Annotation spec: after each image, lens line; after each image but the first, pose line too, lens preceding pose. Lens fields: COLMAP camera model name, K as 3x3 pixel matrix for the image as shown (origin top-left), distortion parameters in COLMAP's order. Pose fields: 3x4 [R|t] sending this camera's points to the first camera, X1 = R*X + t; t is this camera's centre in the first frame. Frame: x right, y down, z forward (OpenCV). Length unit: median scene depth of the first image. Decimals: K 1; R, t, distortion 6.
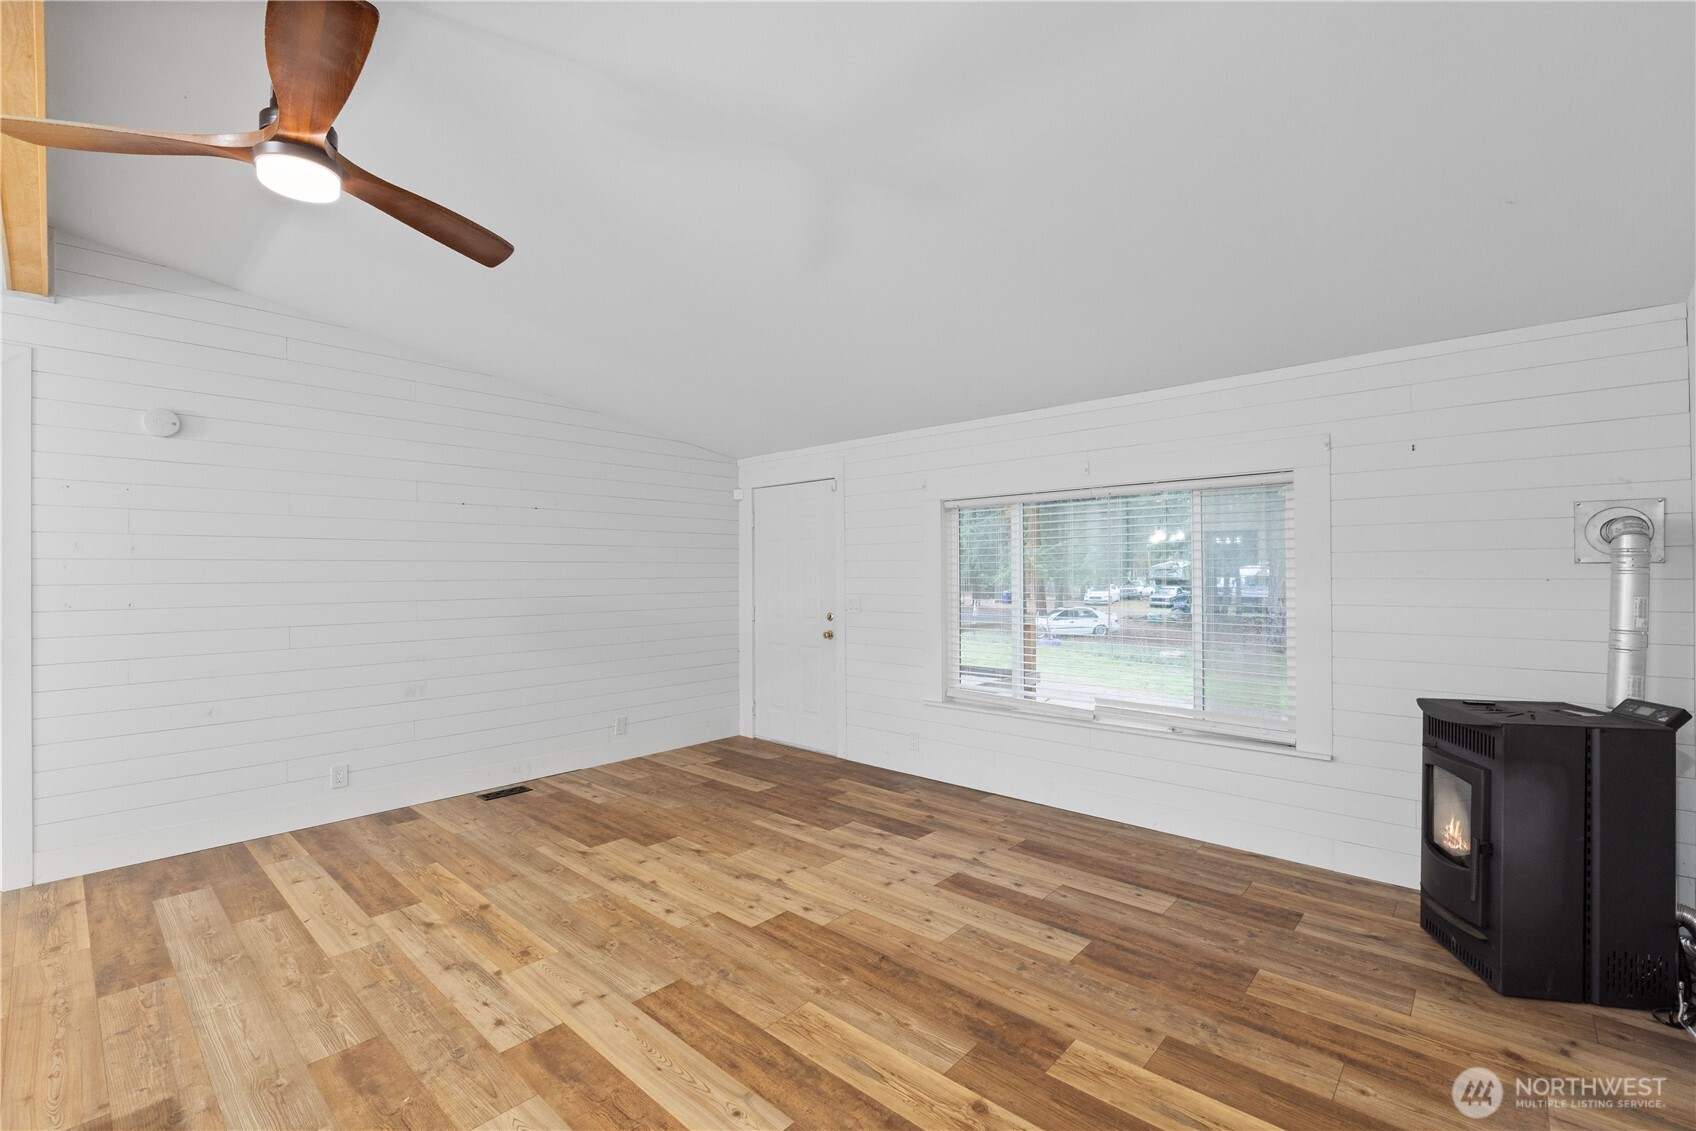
lens RADIAL K [[713.6, 0, 801.8], [0, 713.6, 577.8], [0, 0, 1]] dist [-0.006654, -0.001013]
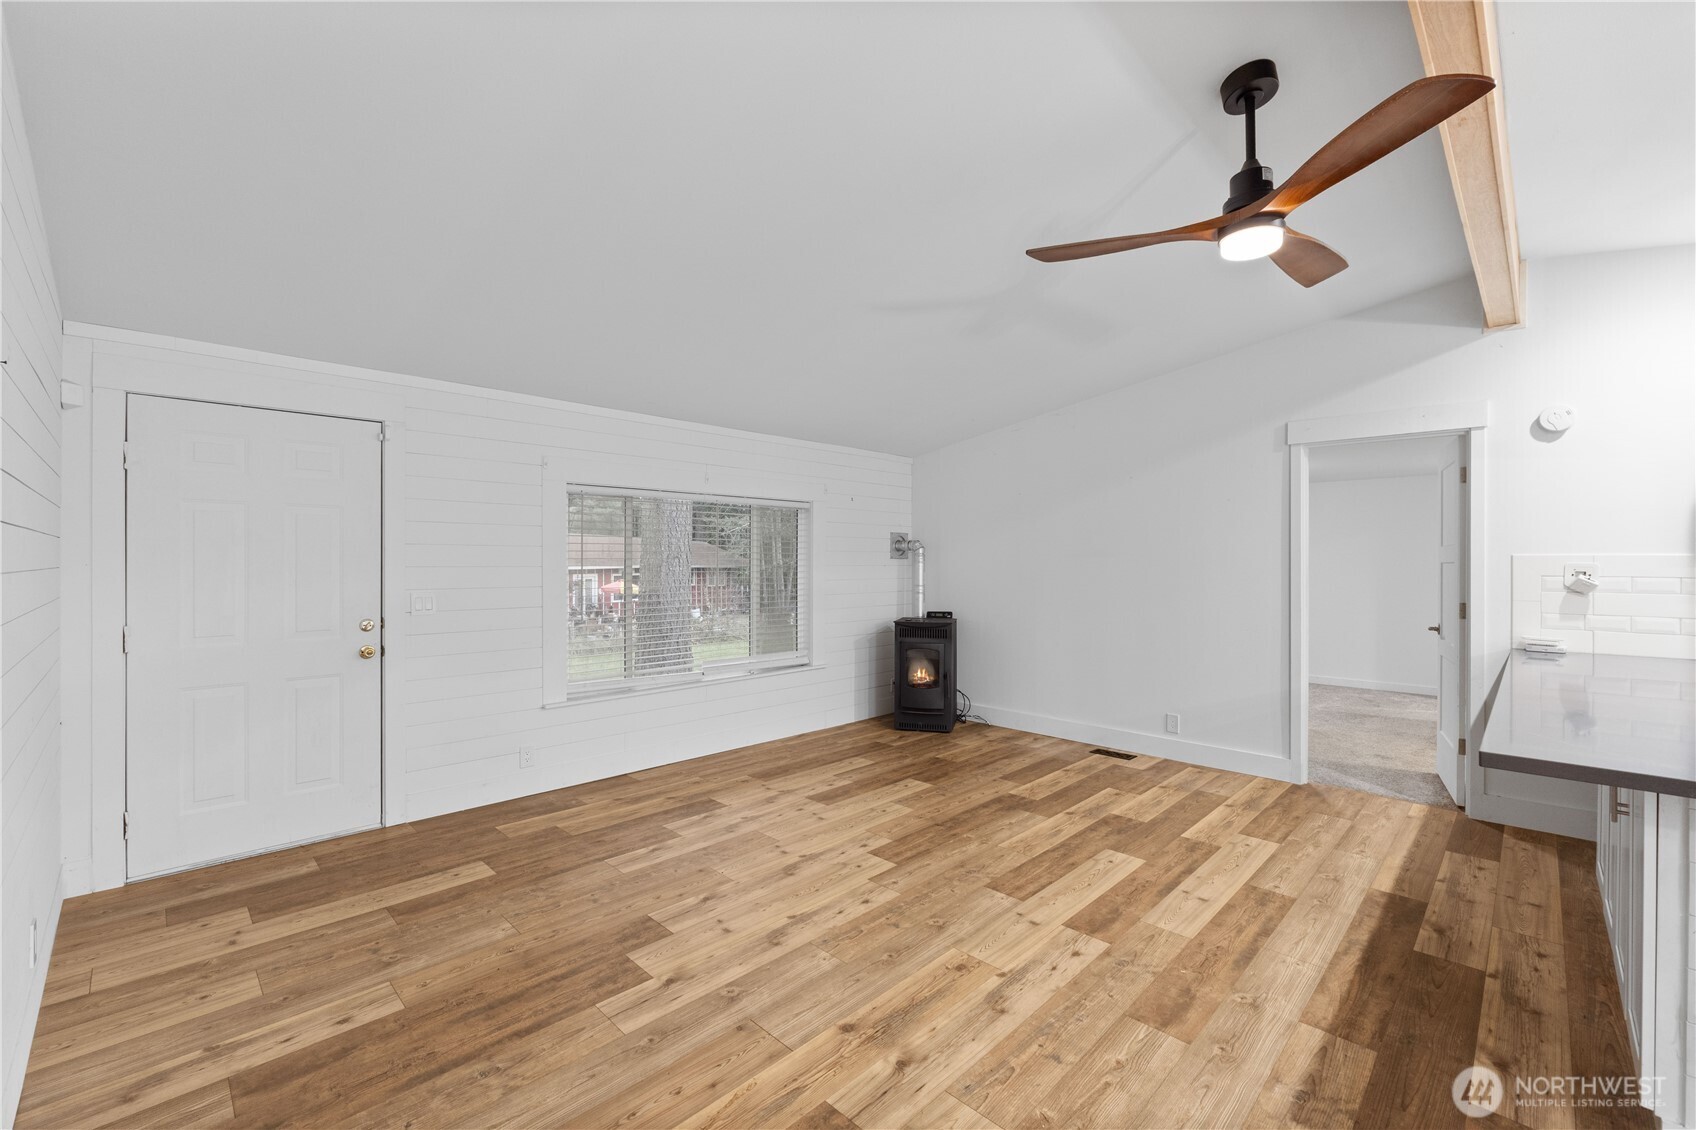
lens RADIAL K [[713.6, 0, 858.3], [0, 713.6, 559.6], [0, 0, 1]] dist [-0.006654, -0.001013]
pose [[0.015612, 0.008367, 0.999843, -1.089518], [0.004924, 0.999952, -0.008445, 0.002819], [-0.999866, 0.005055, 0.015570, 0.919156]]
